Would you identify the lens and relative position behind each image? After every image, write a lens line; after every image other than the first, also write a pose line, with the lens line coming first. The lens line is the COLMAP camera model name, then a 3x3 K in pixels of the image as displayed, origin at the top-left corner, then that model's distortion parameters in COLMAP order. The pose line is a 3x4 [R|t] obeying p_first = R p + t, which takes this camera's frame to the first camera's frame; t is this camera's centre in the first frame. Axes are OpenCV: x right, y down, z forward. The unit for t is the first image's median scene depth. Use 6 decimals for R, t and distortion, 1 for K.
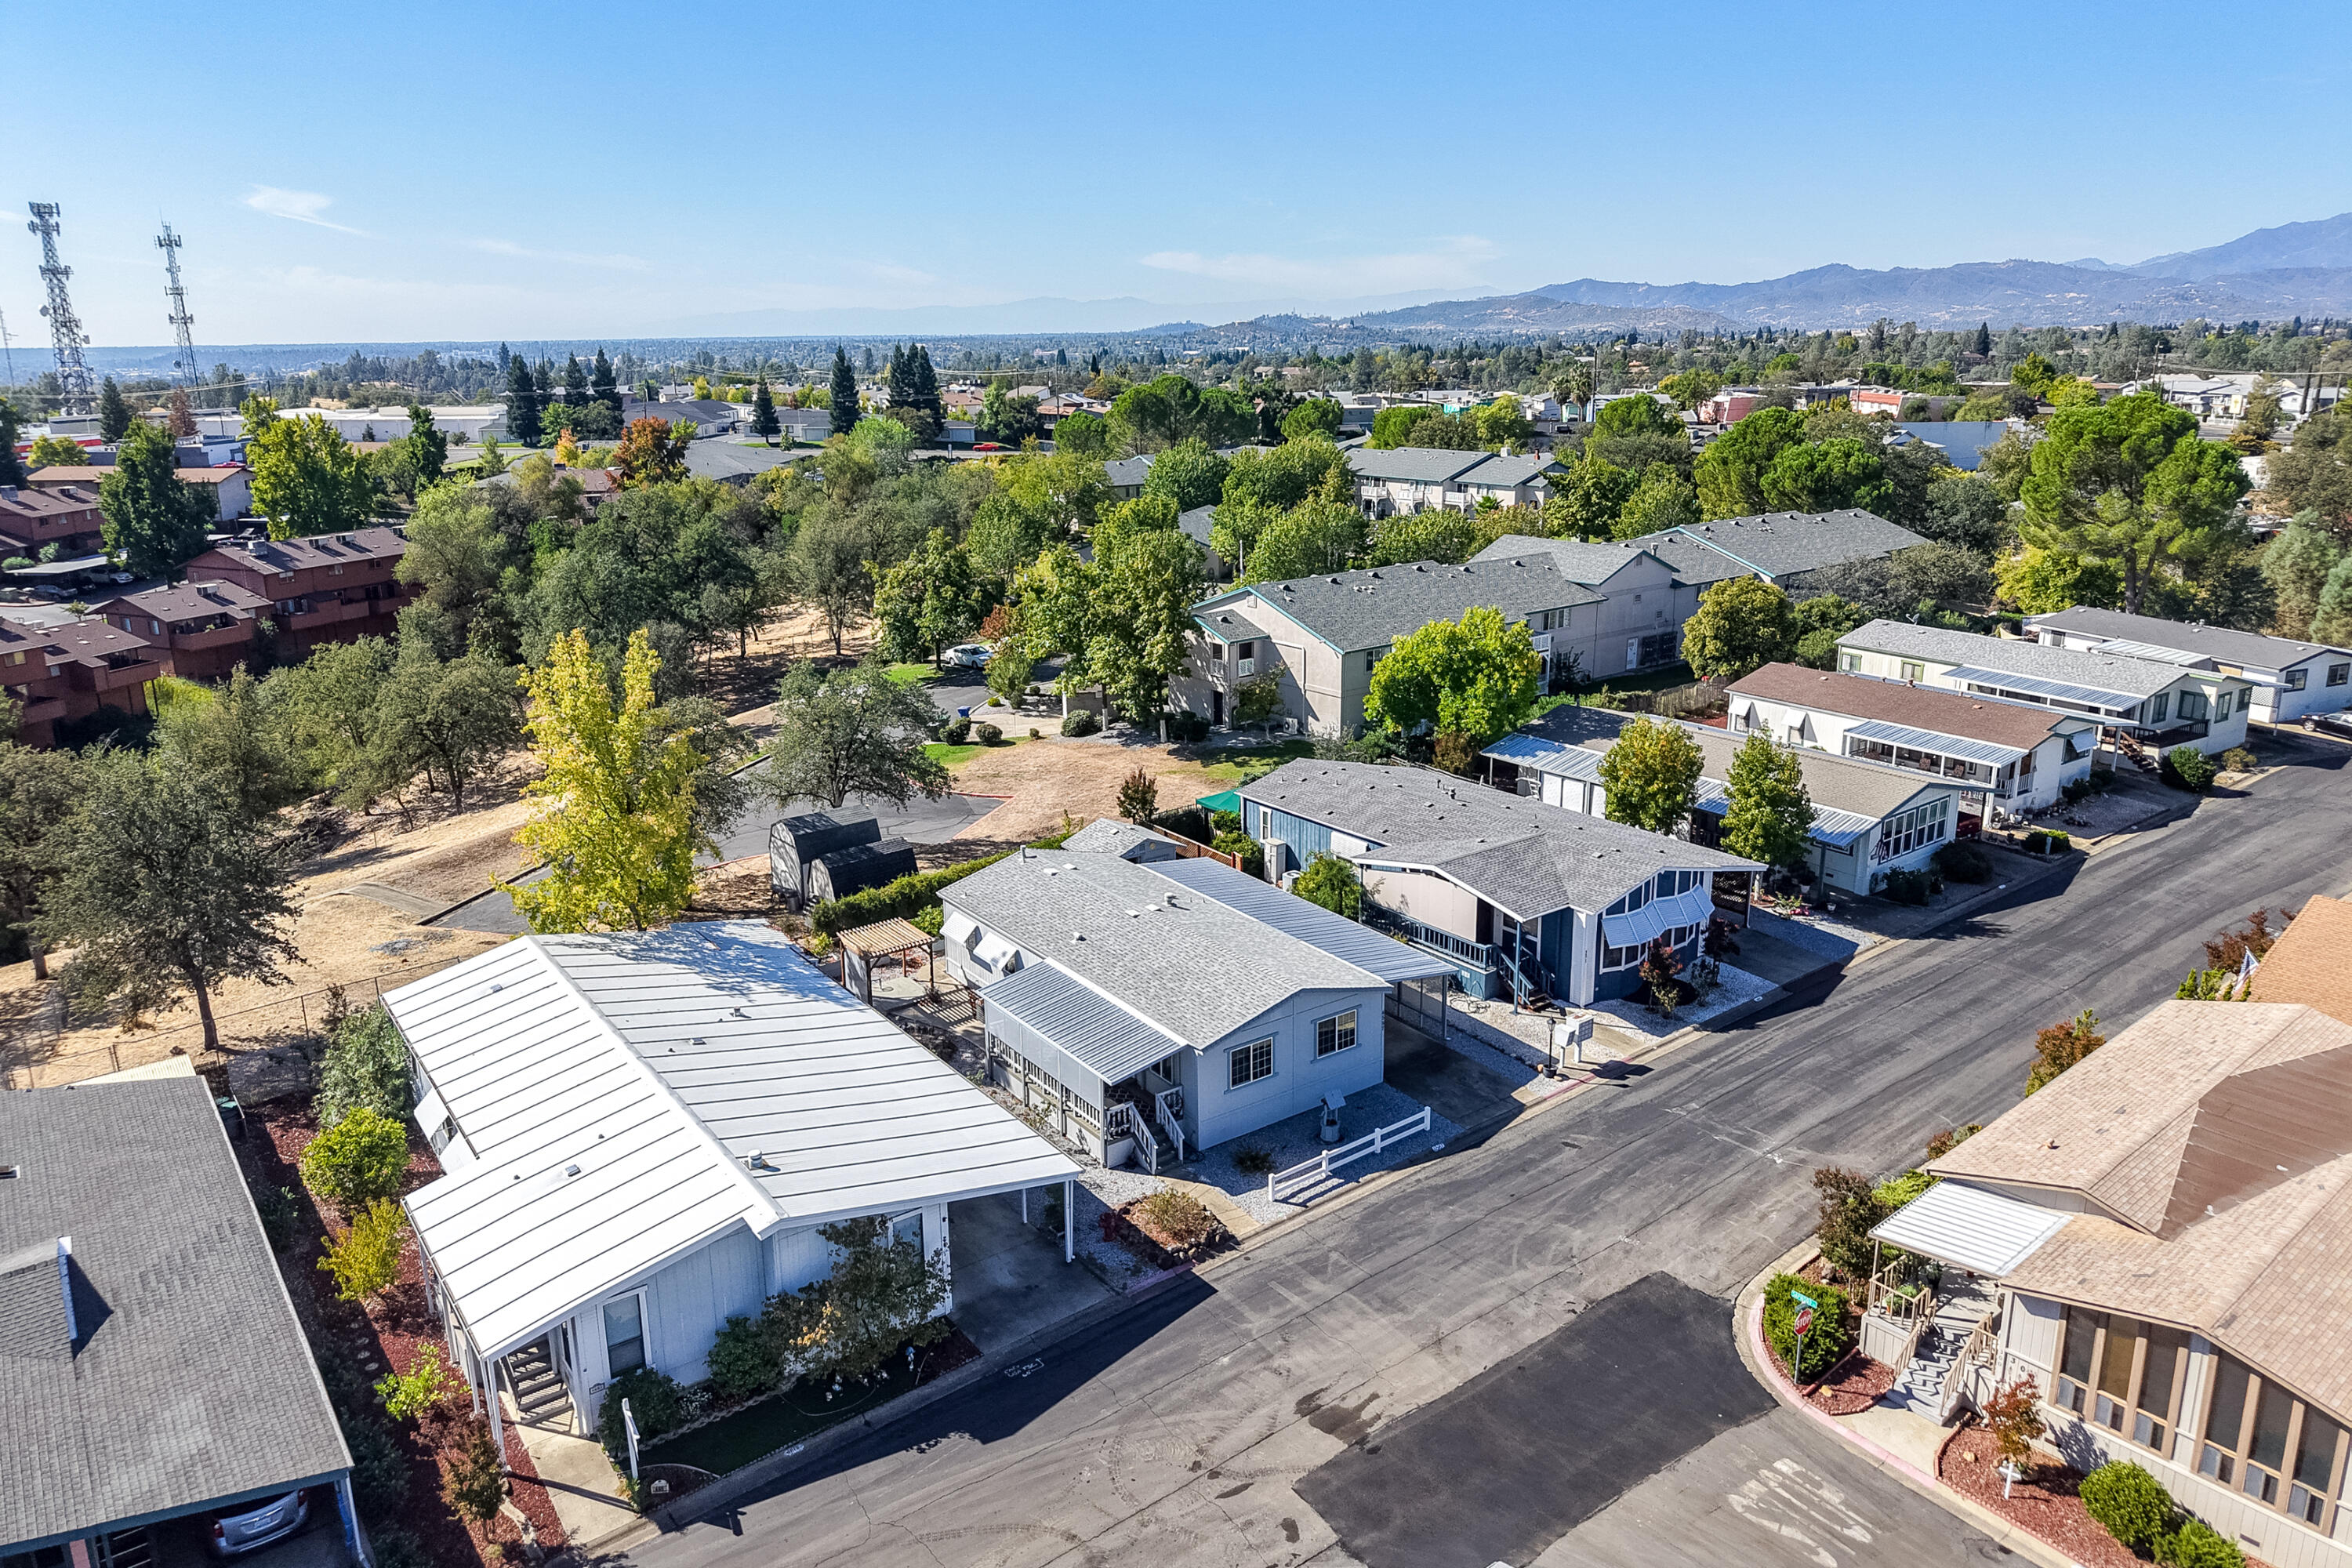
lens RADIAL K [[1538.4, 0, 1170.2], [0, 1538.4, 849.9], [0, 0, 1]] dist [0.028590, -0.030000]
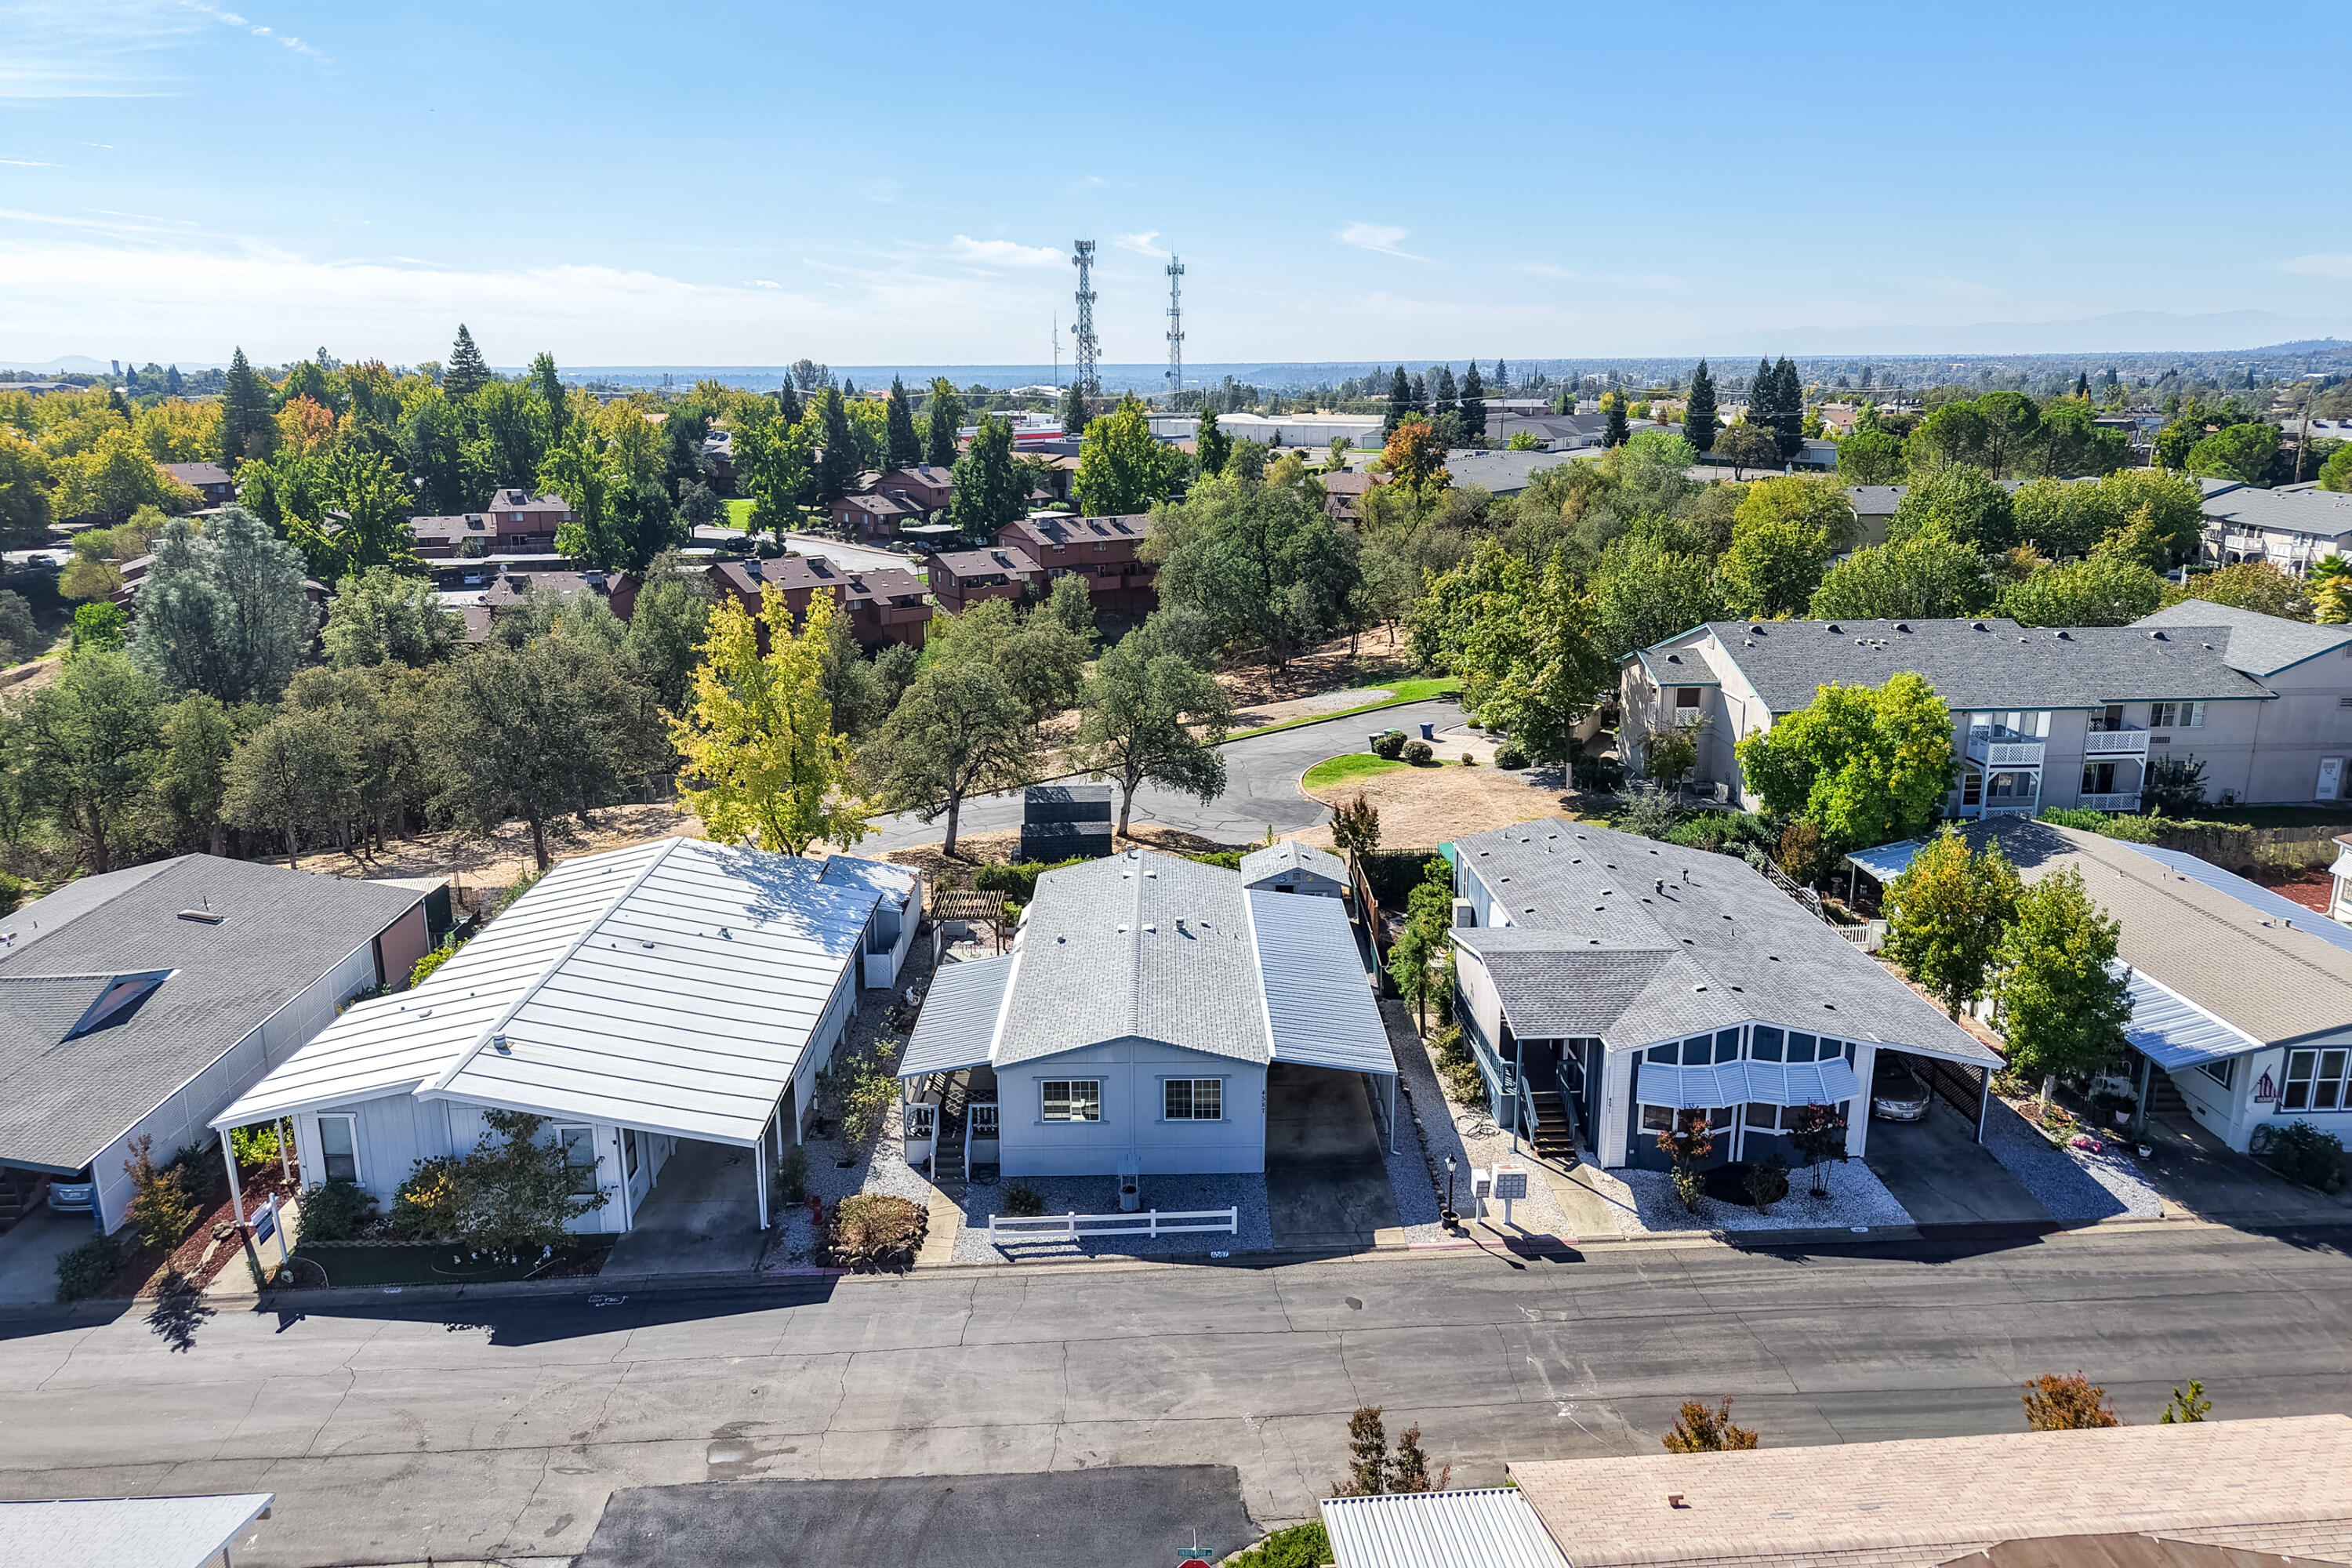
lens RADIAL K [[1538.4, 0, 1170.2], [0, 1538.4, 849.9], [0, 0, 1]] dist [0.028590, -0.030000]
pose [[0.821052, 0.178988, -0.542068, 0.413253], [-0.184748, 0.981785, 0.044349, -0.044099], [0.540132, 0.063733, 0.839163, 0.178181]]
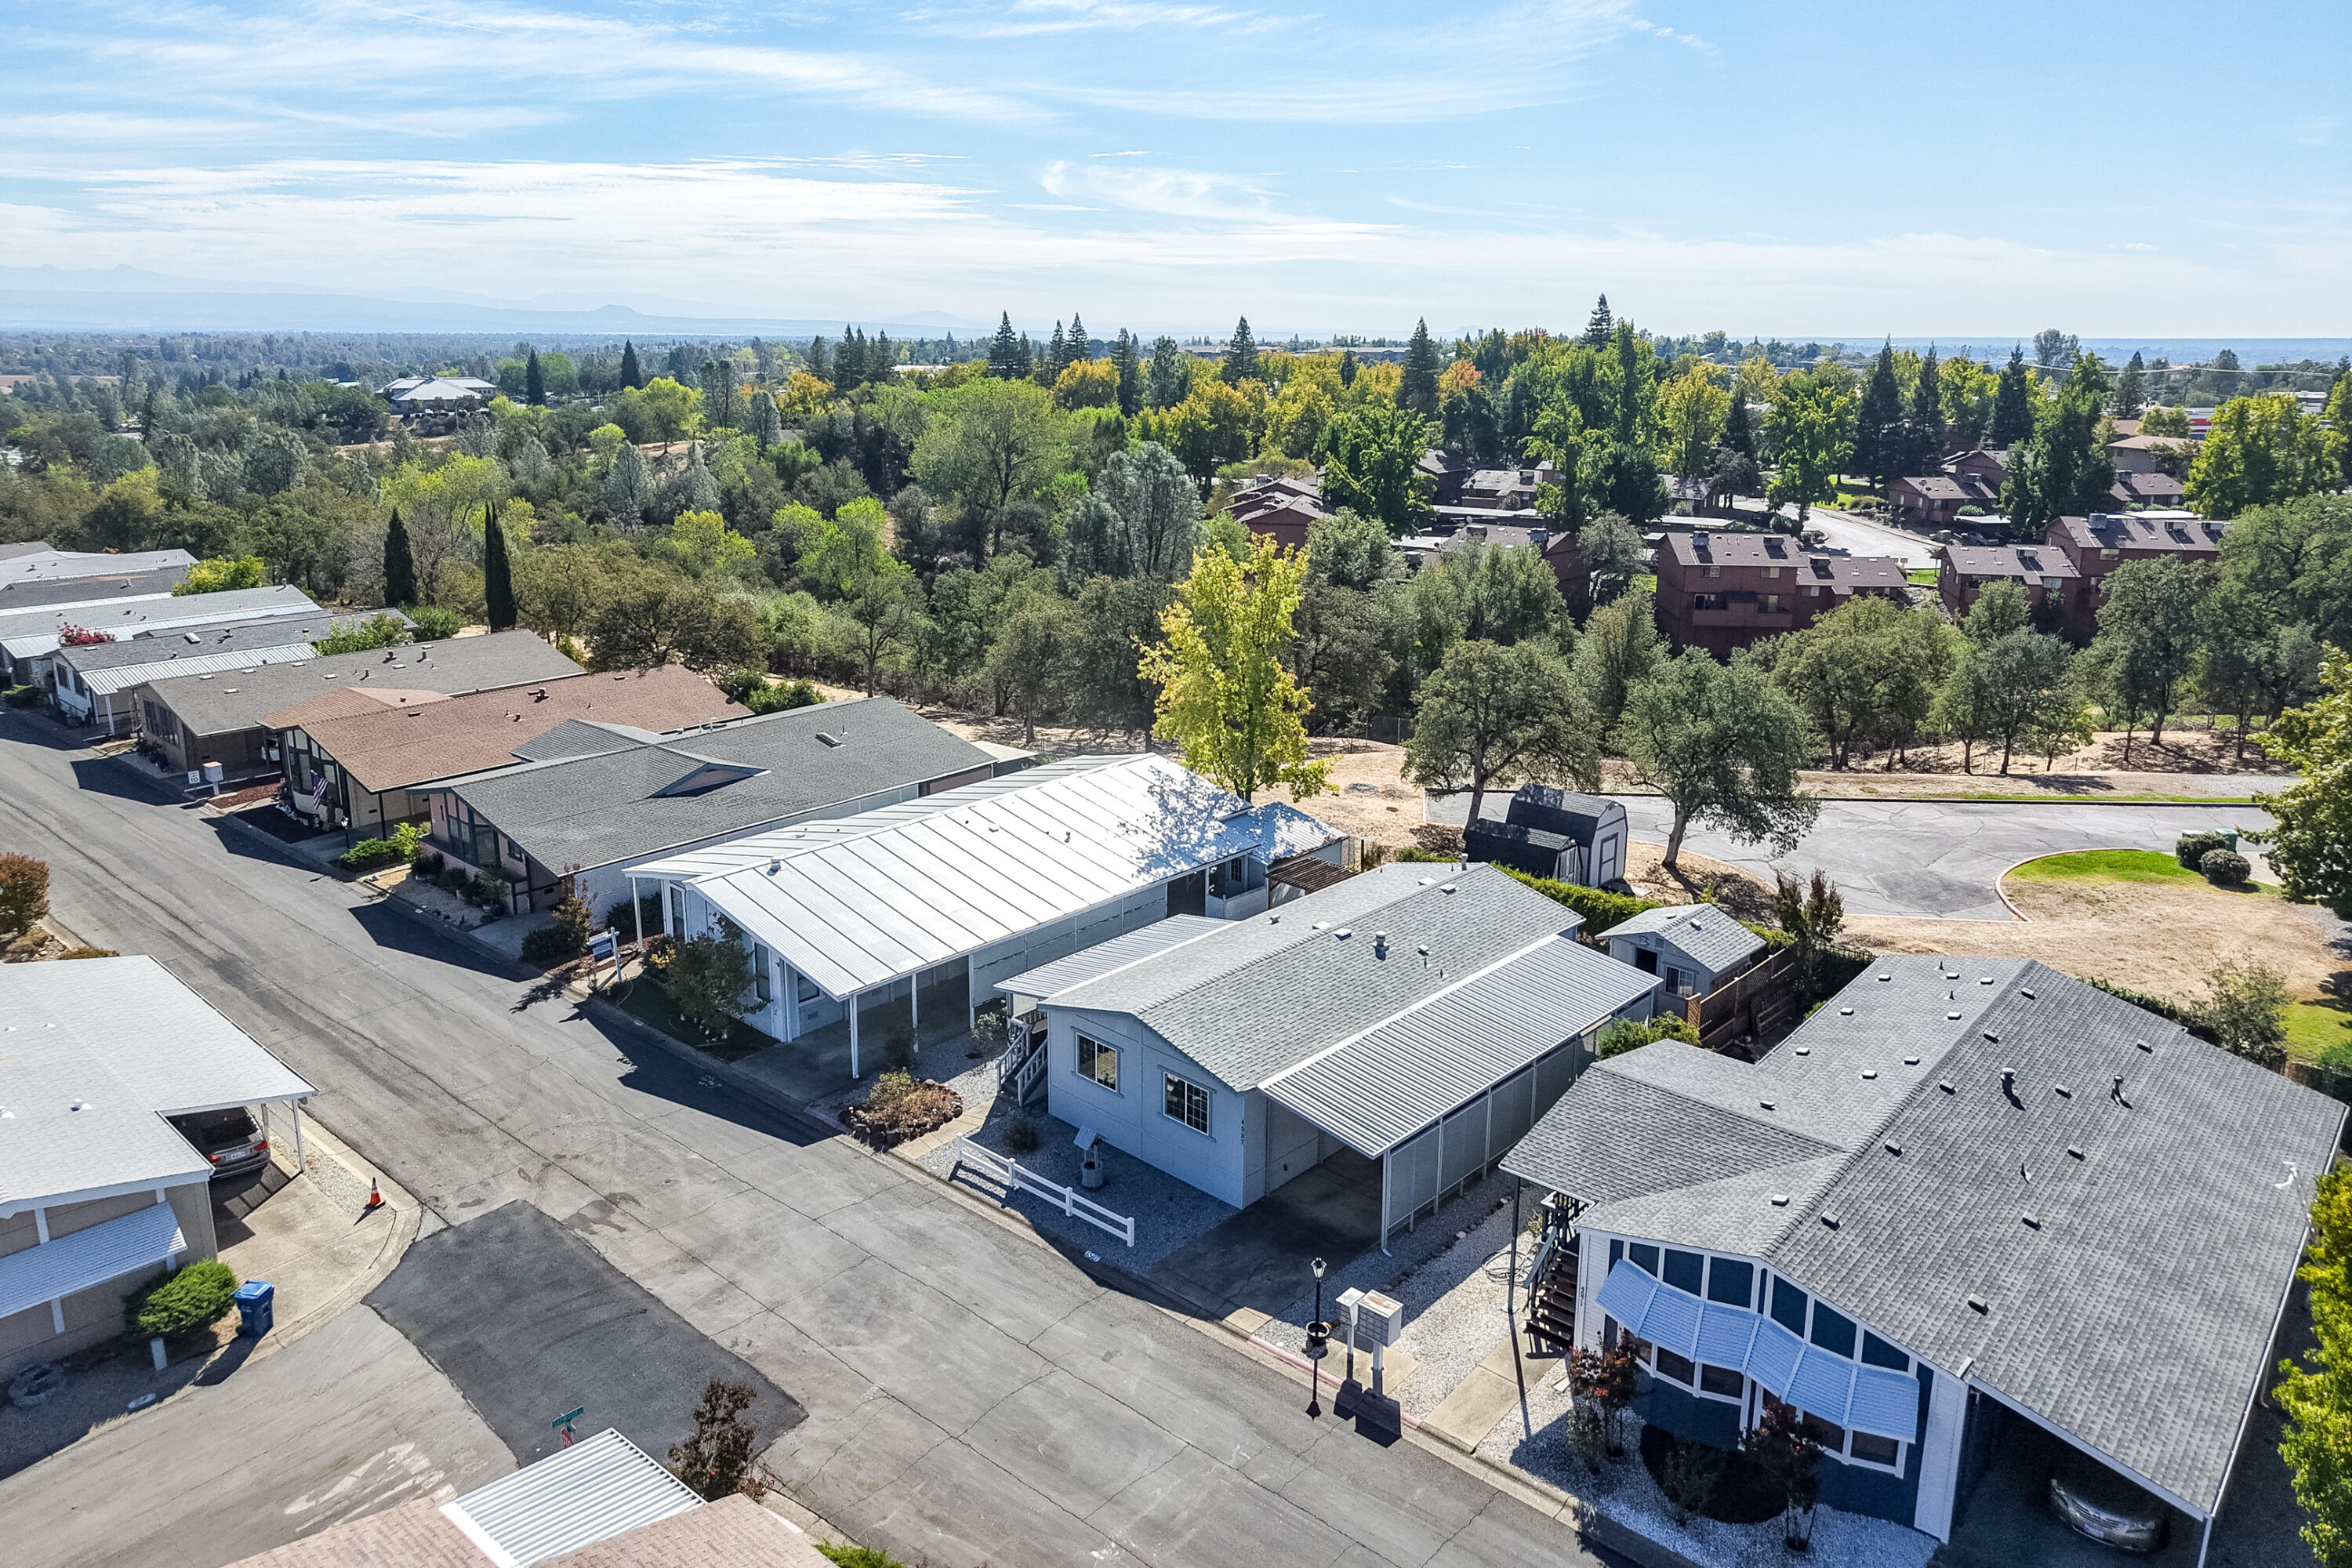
lens RADIAL K [[1536.1, 0, 1176.0], [0, 1536.1, 784.0], [0, 0, 1]] dist [0.013828, 0.004964]
pose [[0.193541, 0.286879, -0.938212, 0.626263], [-0.314625, 0.923935, 0.217610, -0.163900], [0.929275, 0.253069, 0.269079, 0.543571]]
